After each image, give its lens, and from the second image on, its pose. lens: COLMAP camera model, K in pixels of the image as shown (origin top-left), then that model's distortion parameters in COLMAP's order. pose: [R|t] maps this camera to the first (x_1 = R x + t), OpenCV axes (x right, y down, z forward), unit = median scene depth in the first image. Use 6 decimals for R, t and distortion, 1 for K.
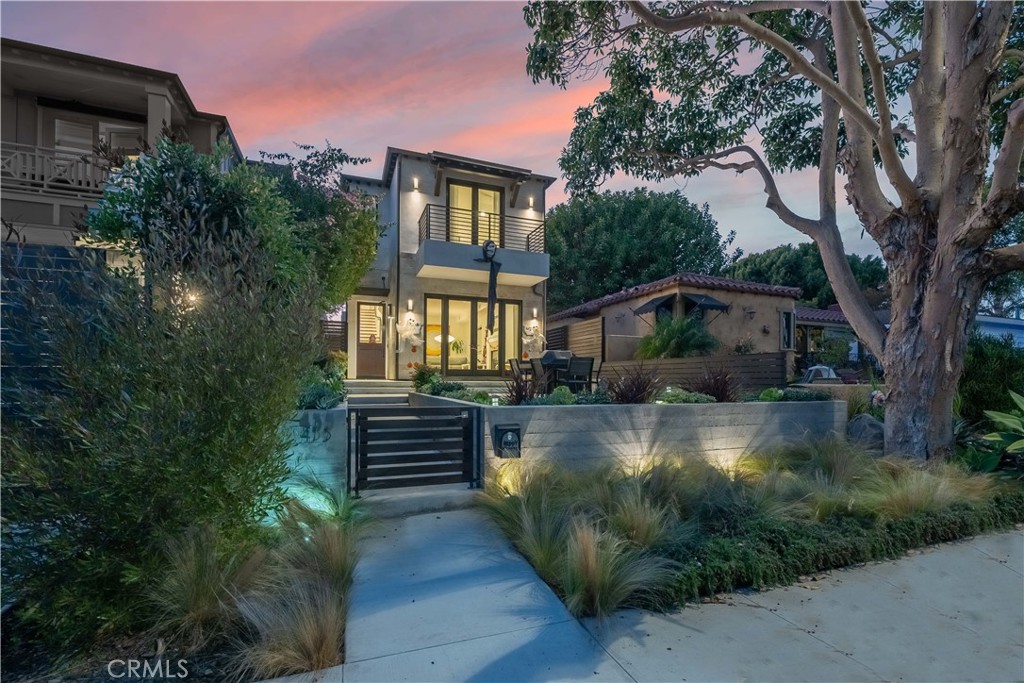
lens RADIAL K [[455.4, 0, 514.9], [0, 455.4, 365.9], [0, 0, 1]] dist [0.000037, 0.000015]
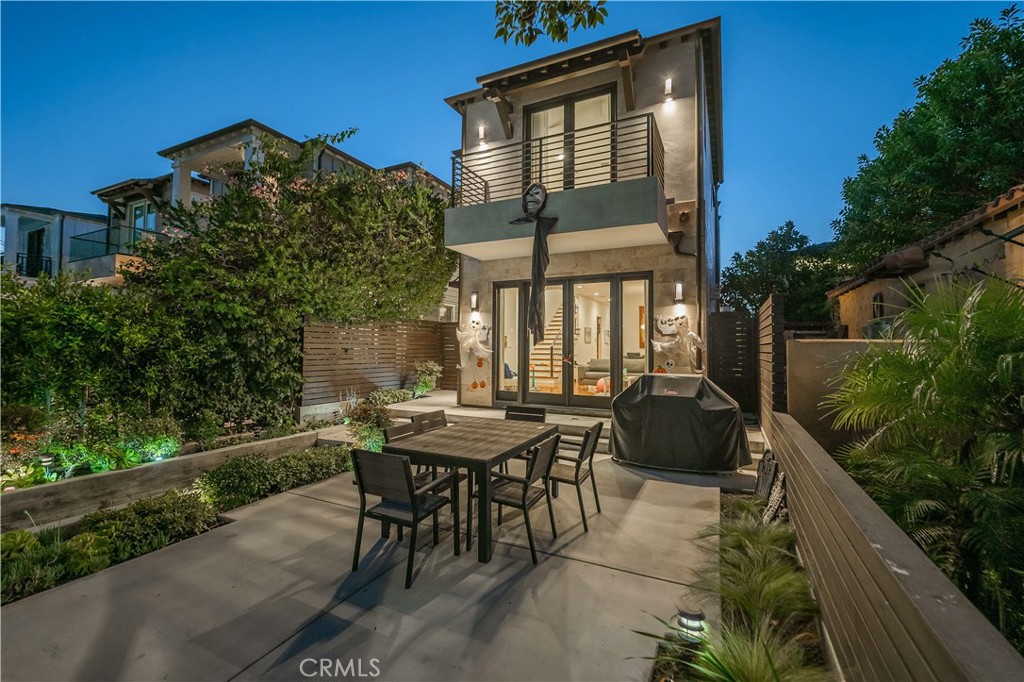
lens RADIAL K [[457.3, 0, 472.3], [0, 457.3, 326.1], [0, 0, 1]] dist [-0.000004, 0.000234]
pose [[0.648093, -0.040049, -0.760508, 0.314808], [0.022212, 0.999186, -0.033689, -0.069690], [0.761237, 0.004942, 0.648454, 0.523504]]
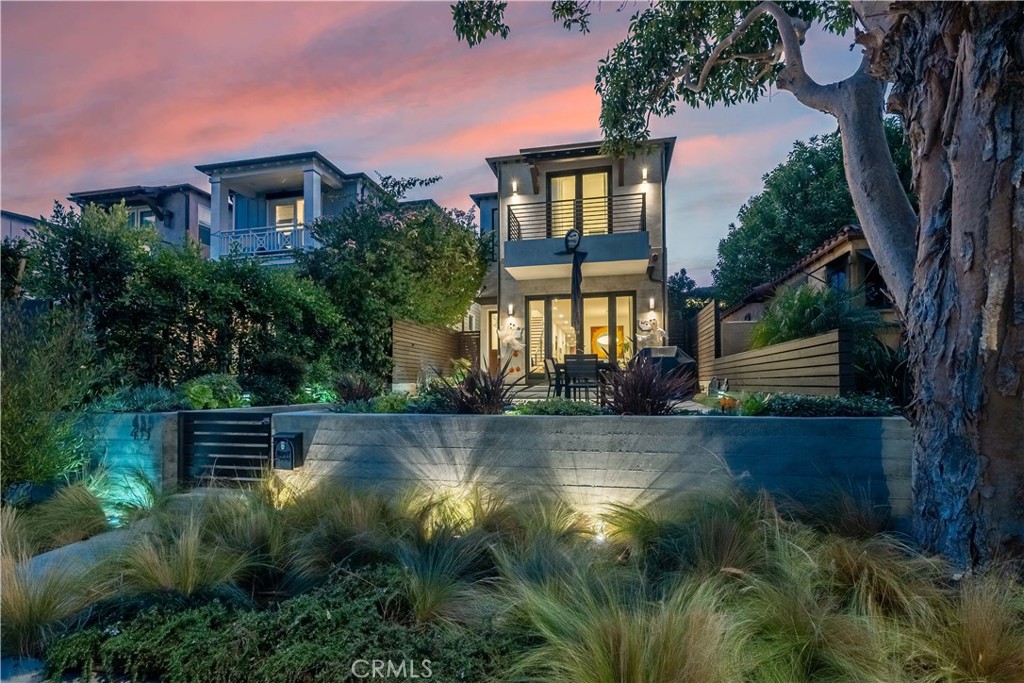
lens RADIAL K [[455.4, 0, 514.9], [0, 455.4, 365.9], [0, 0, 1]] dist [0.000037, 0.000015]
pose [[0.835453, -0.034753, -0.548462, 0.317103], [0.029549, 0.999396, -0.018314, 0.007991], [0.548767, -0.000906, 0.835975, 0.170419]]
